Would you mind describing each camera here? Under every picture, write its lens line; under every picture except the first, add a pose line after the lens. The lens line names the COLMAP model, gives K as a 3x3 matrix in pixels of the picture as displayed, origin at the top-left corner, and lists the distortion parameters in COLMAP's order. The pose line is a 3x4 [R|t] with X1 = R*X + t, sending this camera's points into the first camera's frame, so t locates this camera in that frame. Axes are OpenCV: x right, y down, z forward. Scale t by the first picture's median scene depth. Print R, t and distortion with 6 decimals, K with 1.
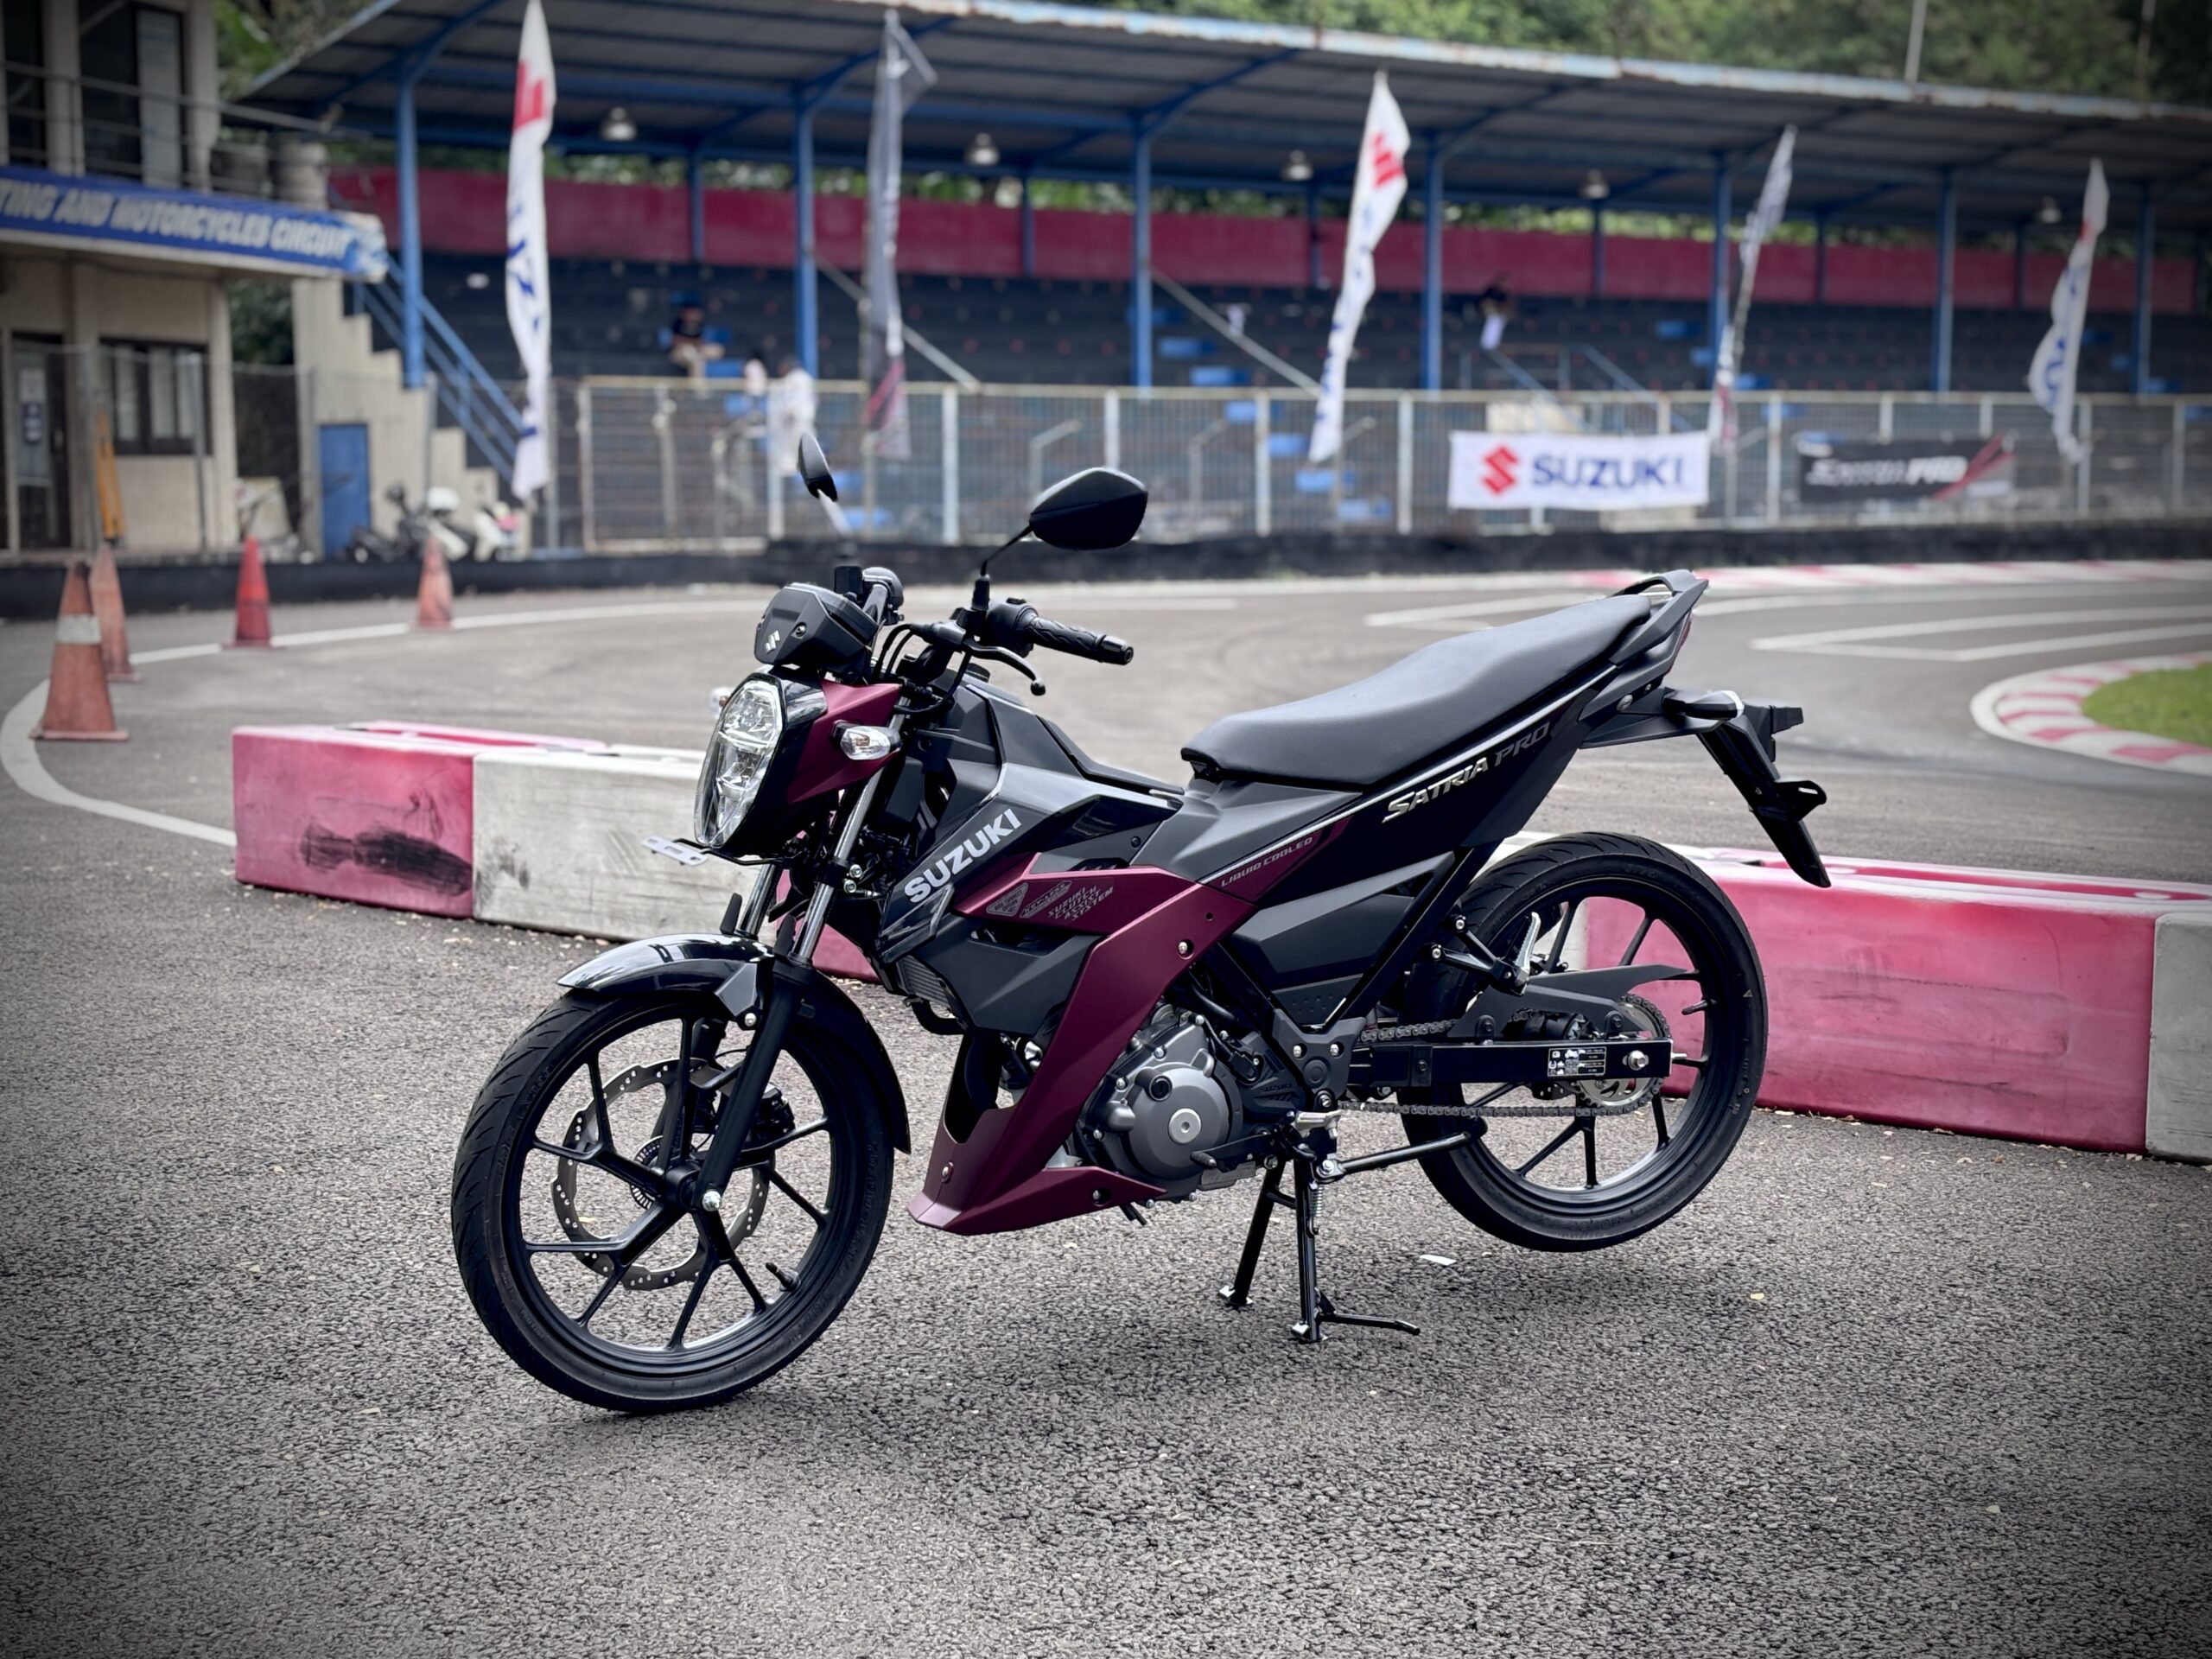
lens RADIAL K [[3701.0, 0, 1109.5], [0, 3701.0, 993.4], [0, 0, 1]] dist [0.219090, -1.113464]
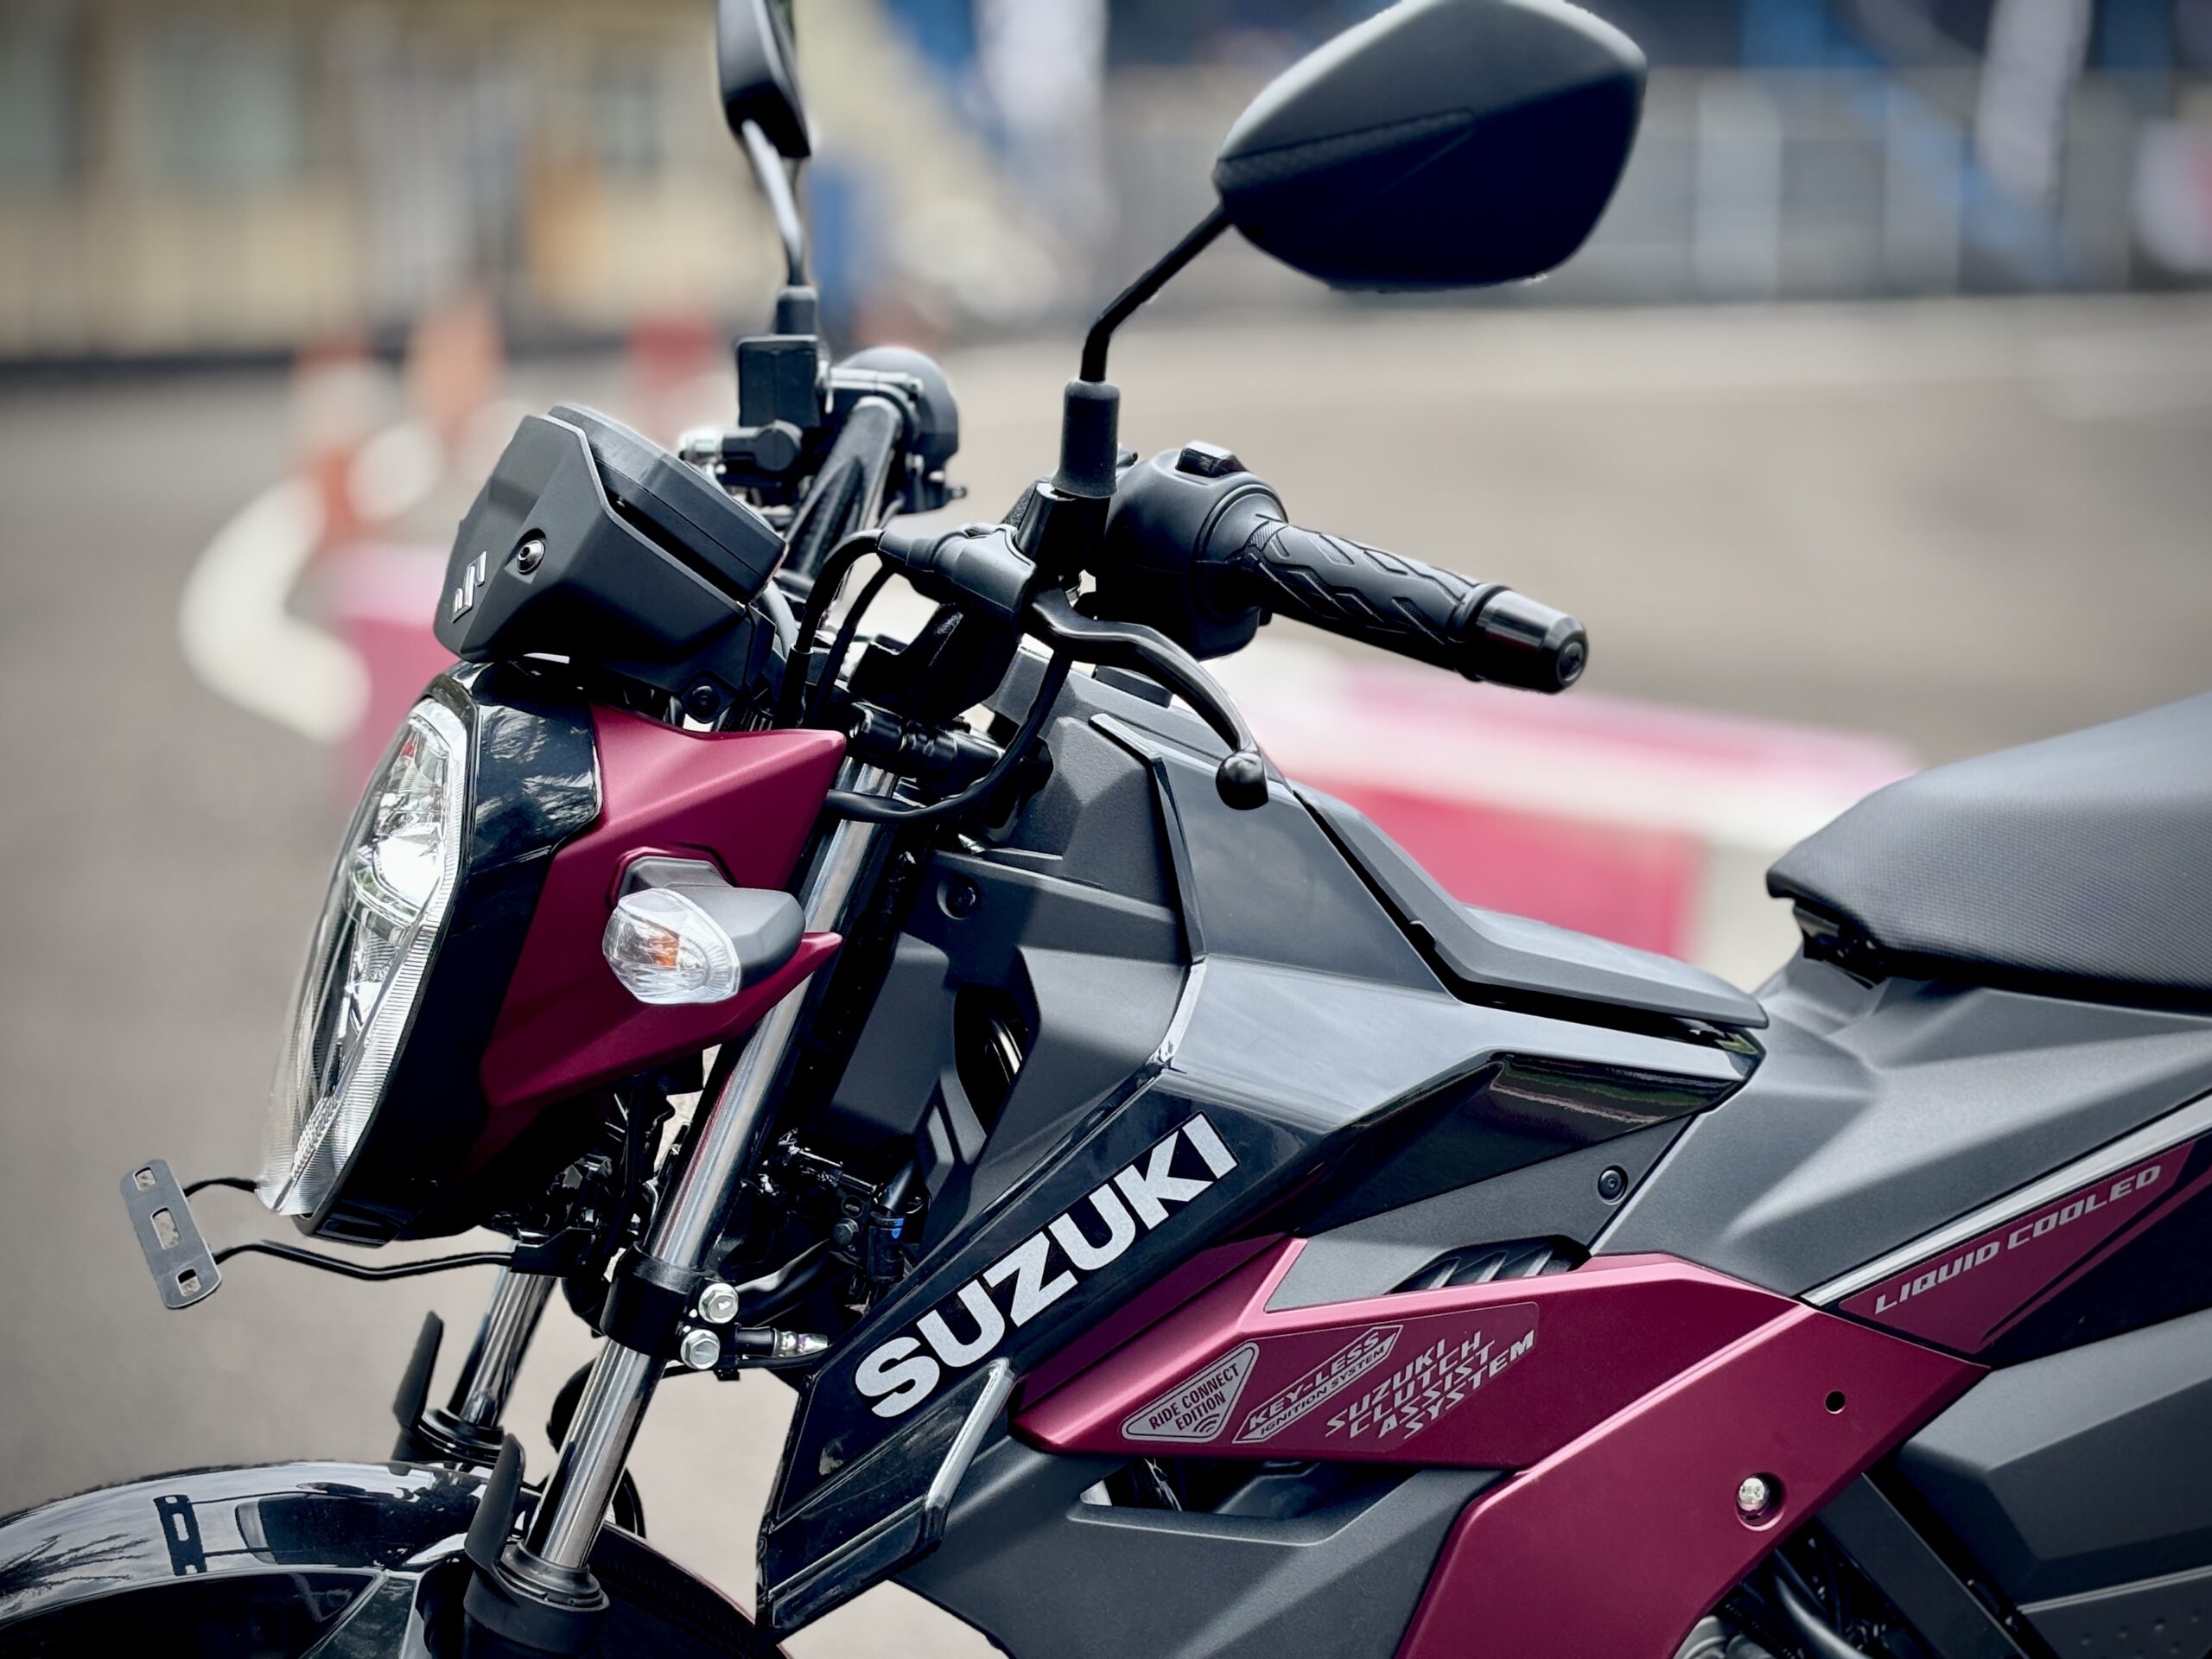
lens RADIAL K [[3701.0, 0, 1109.5], [0, 3701.0, 993.4], [0, 0, 1]] dist [0.219090, -1.113464]
pose [[0.986918, 0.025000, -0.159275, 0.014988], [-0.014632, 0.997716, 0.065940, -0.077737], [0.160559, -0.062747, 0.985030, 0.656559]]
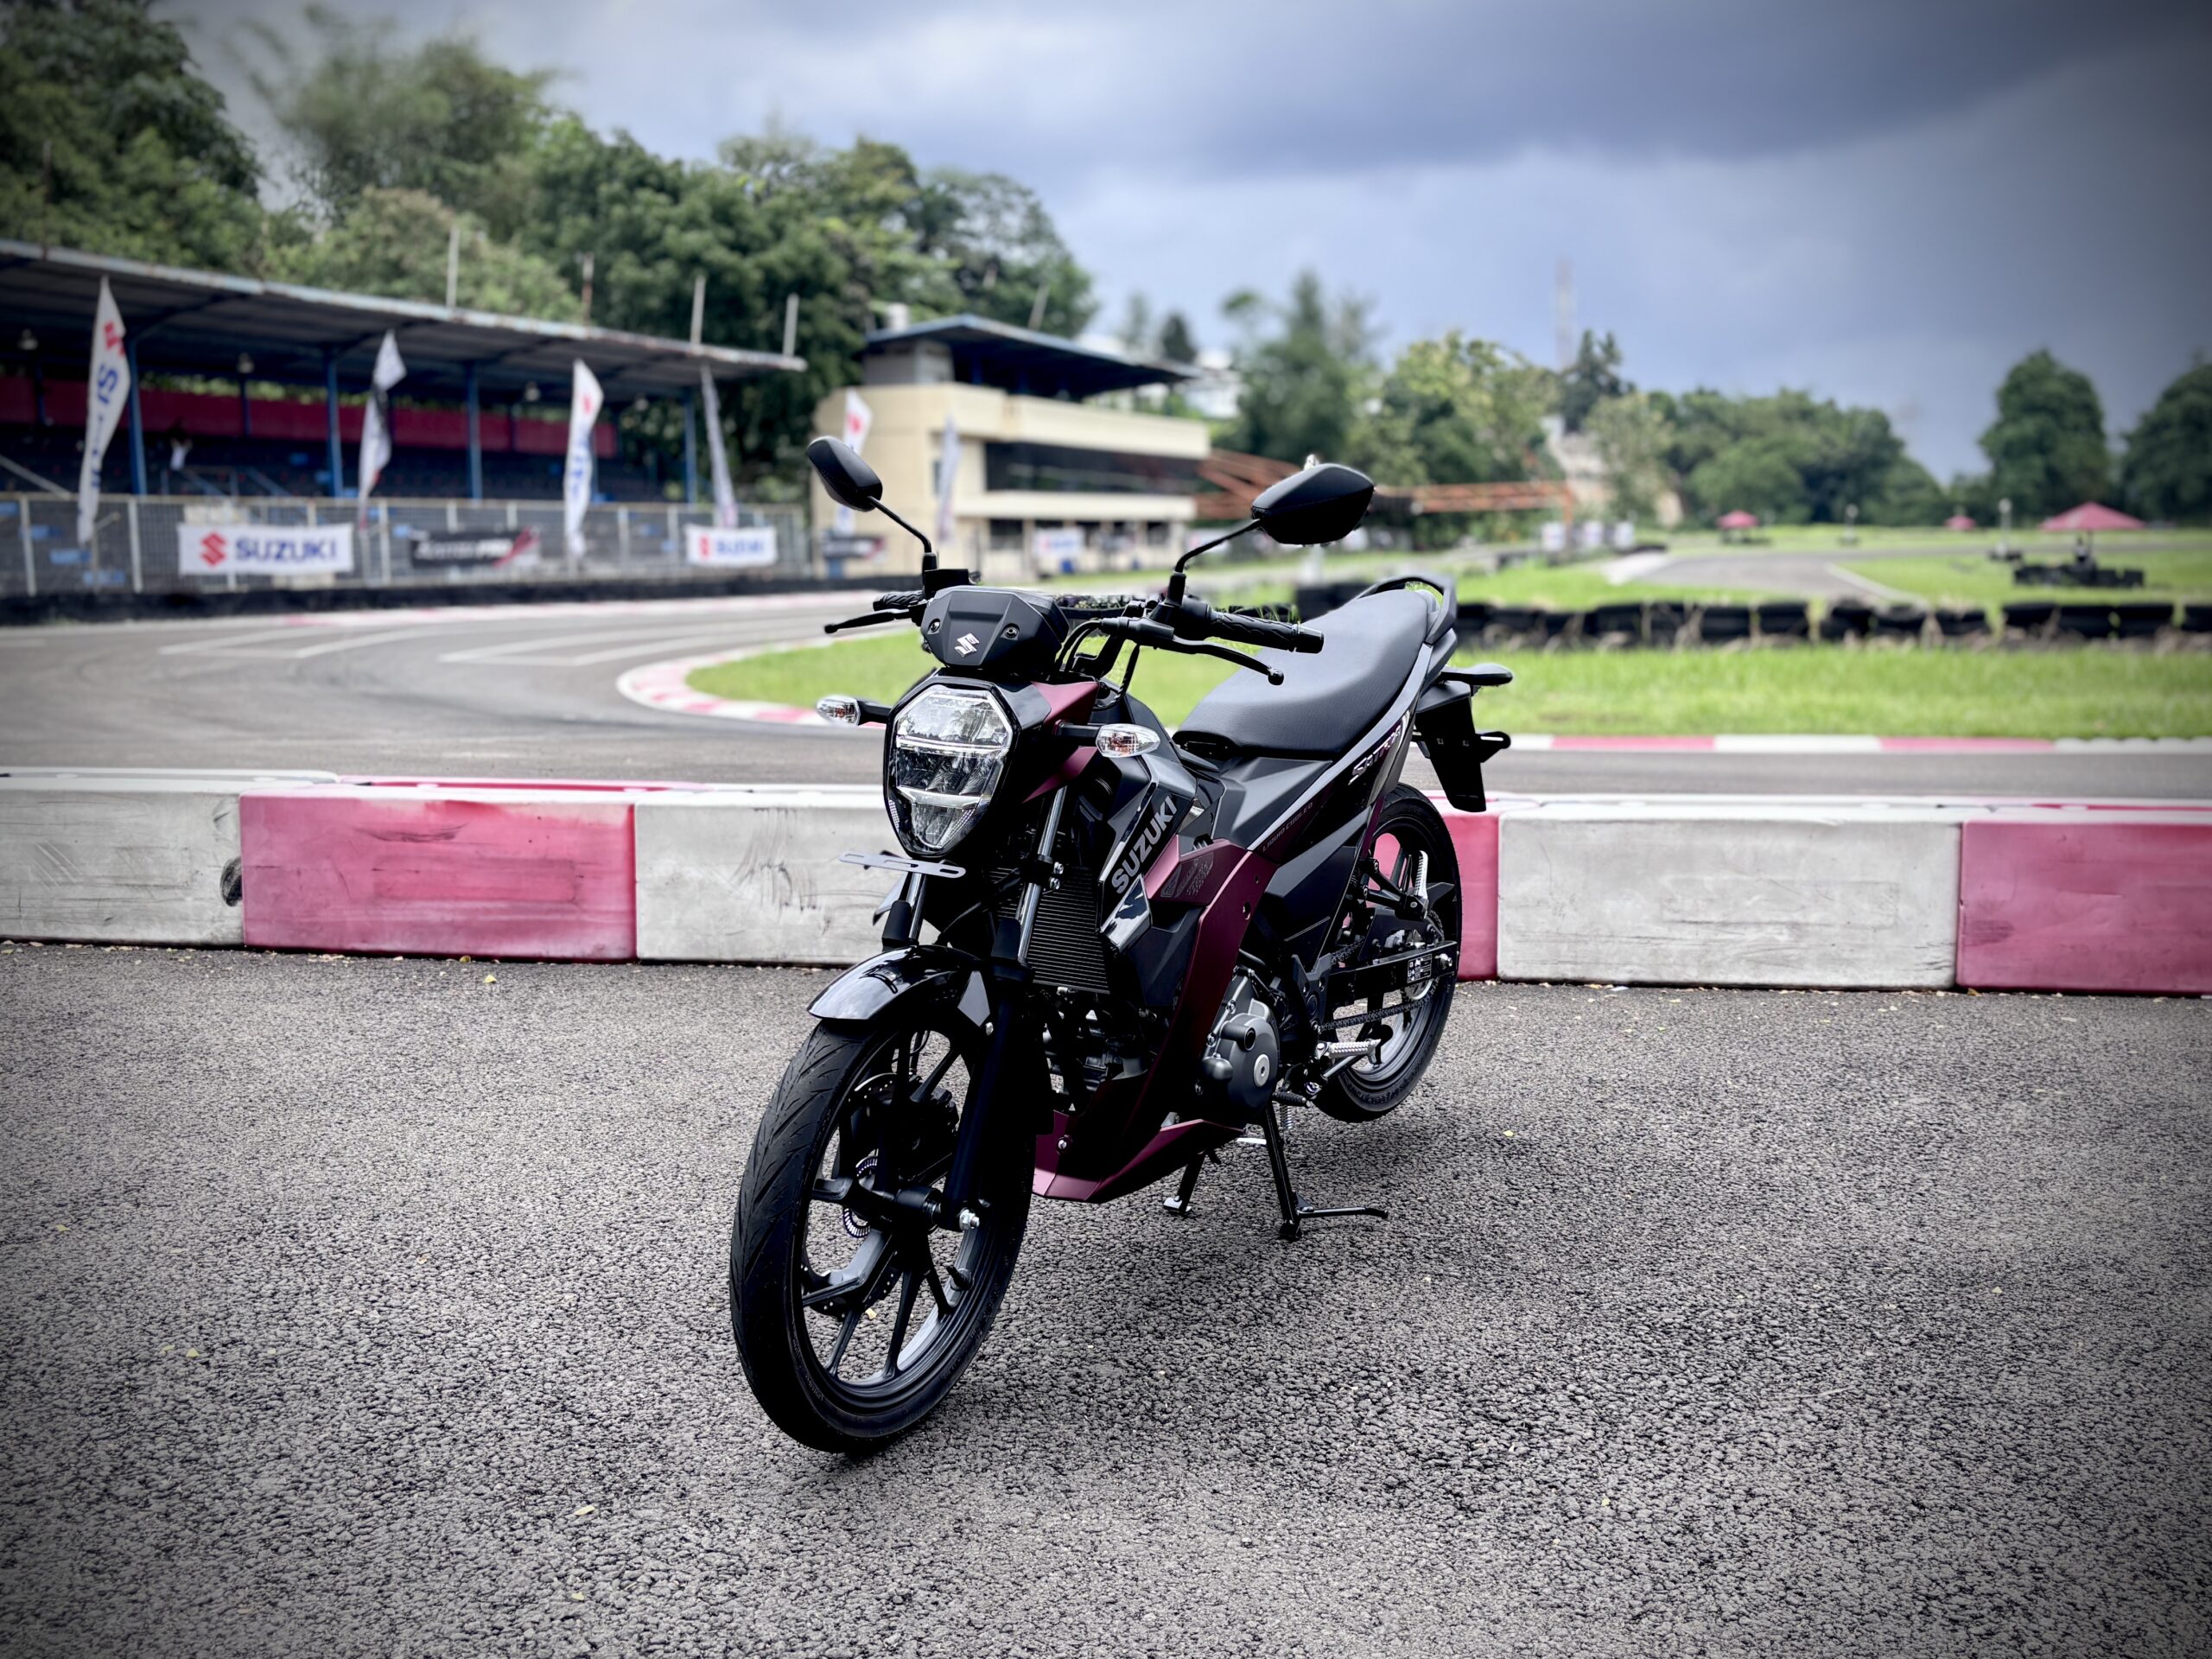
lens RADIAL K [[2130.0, 0, 1106.0], [0, 2130.0, 829.5], [0, 0, 1]] dist [0.036926, -0.005025]
pose [[0.841340, -0.081080, 0.534390, -0.348264], [0.087504, 0.996075, 0.013364, -0.047739], [-0.533376, 0.035518, 0.845132, 0.480296]]
